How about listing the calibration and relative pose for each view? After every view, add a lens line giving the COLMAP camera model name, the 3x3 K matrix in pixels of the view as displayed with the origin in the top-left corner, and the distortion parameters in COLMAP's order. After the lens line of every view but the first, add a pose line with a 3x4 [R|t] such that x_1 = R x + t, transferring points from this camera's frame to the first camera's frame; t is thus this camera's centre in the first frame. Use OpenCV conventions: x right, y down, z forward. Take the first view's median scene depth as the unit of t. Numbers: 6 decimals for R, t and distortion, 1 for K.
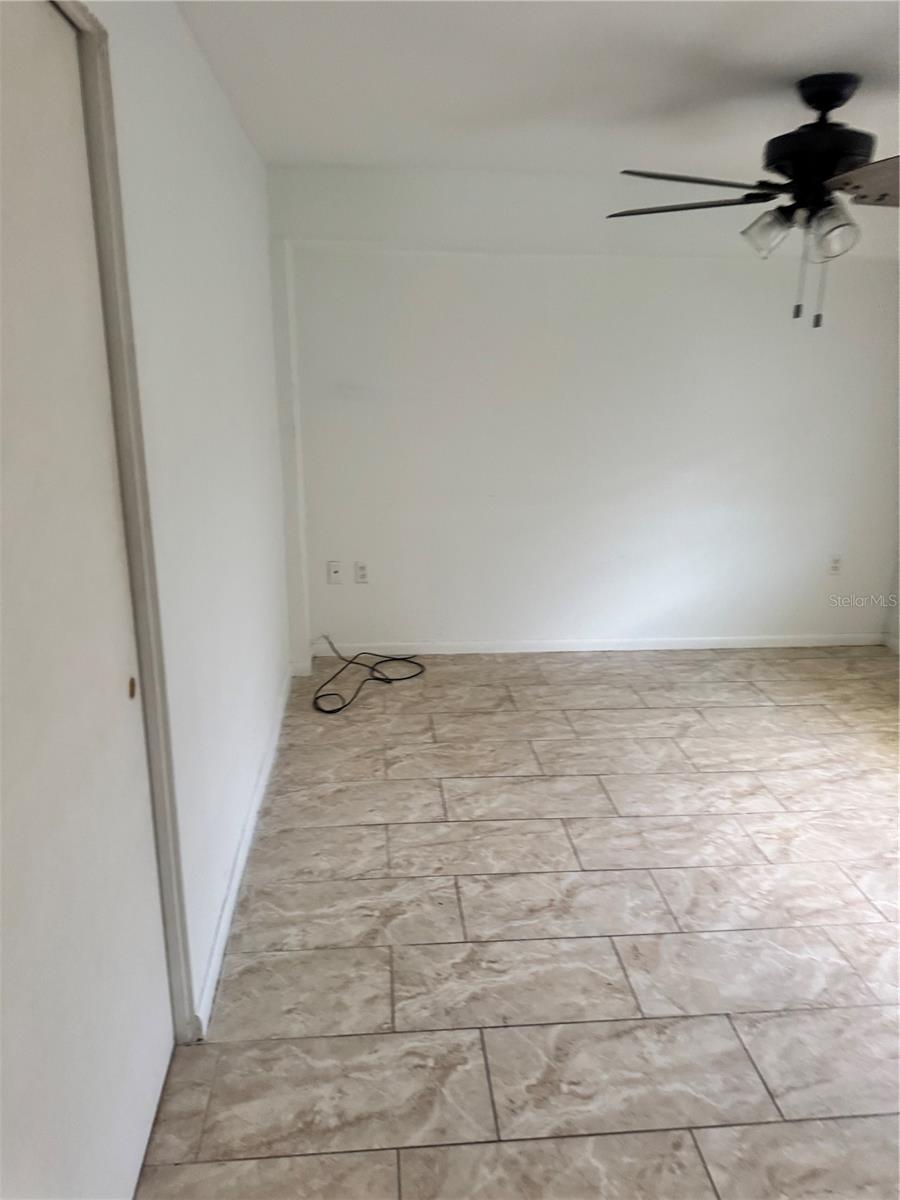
lens RADIAL K [[842.1, 0, 452.0], [0, 842.1, 593.7], [0, 0, 1]] dist [0.063997, -0.079087]
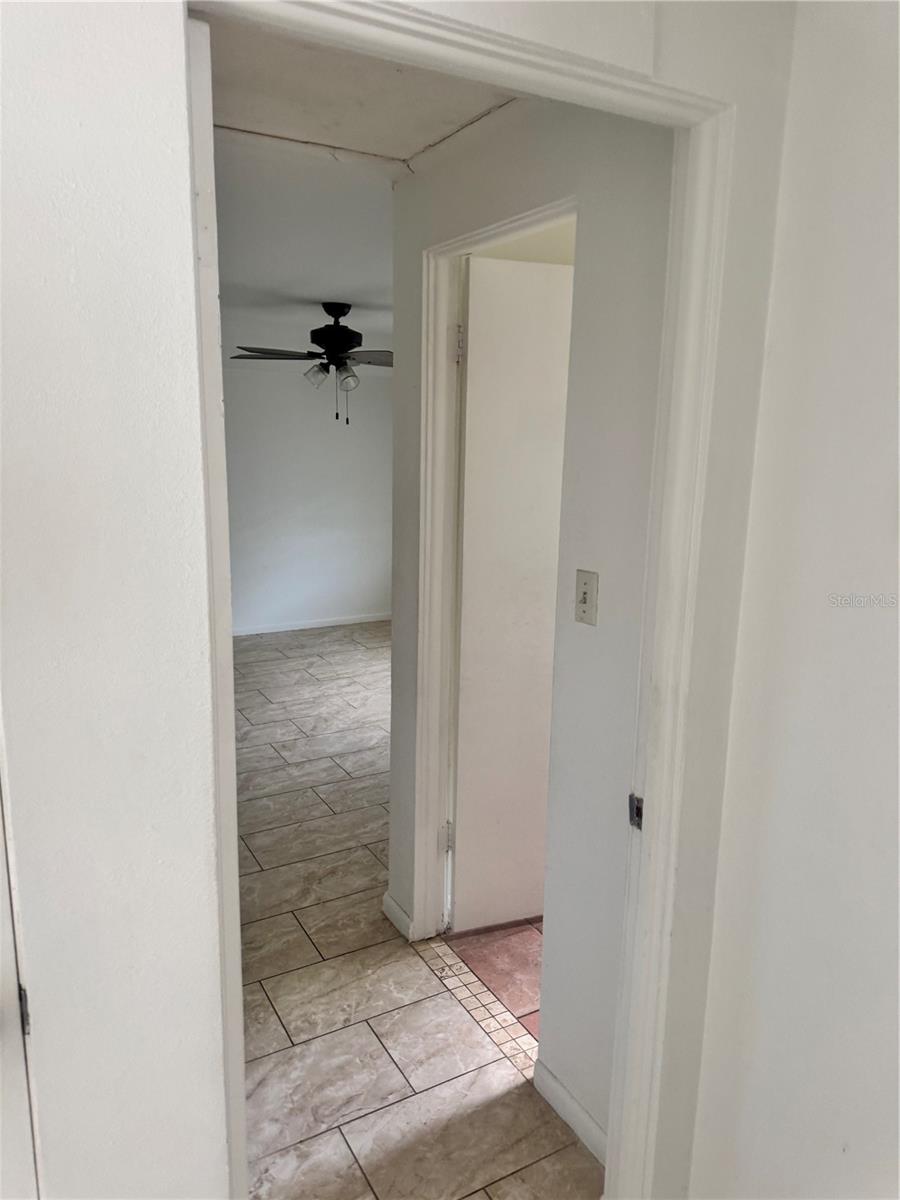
lens RADIAL K [[842.1, 0, 450.6], [0, 842.1, 587.9], [0, 0, 1]] dist [0.063997, -0.079087]
pose [[0.914986, -0.075205, 0.396416, -0.143437], [0.109797, 0.991809, -0.065269, 0.202960], [-0.388260, 0.103246, 0.915748, -0.788178]]
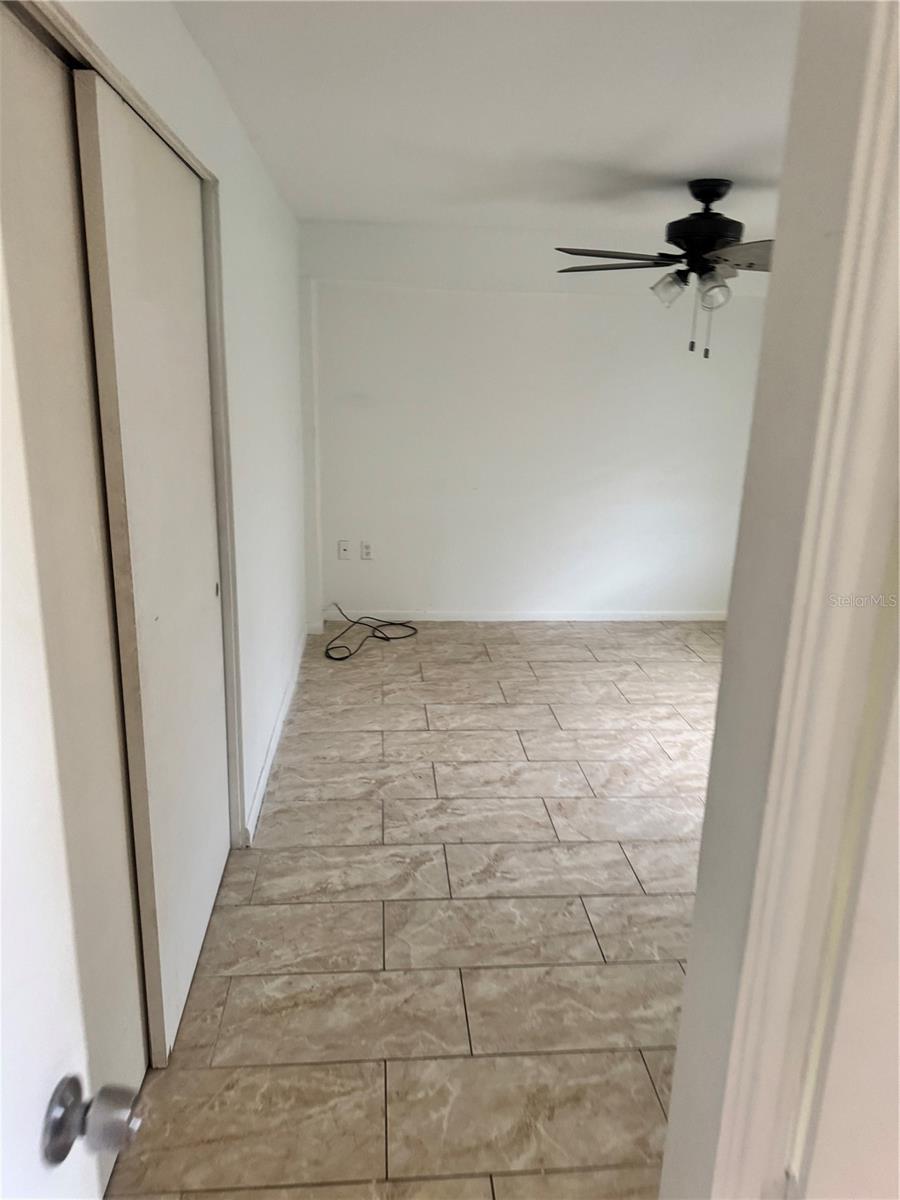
lens RADIAL K [[842.1, 0, 448.8], [0, 842.1, 585.4], [0, 0, 1]] dist [0.063997, -0.079087]
pose [[0.999800, 0.017091, -0.010402, 0.038077], [-0.017356, 0.999513, -0.025922, 0.086900], [0.009954, 0.026097, 0.999610, -0.332250]]
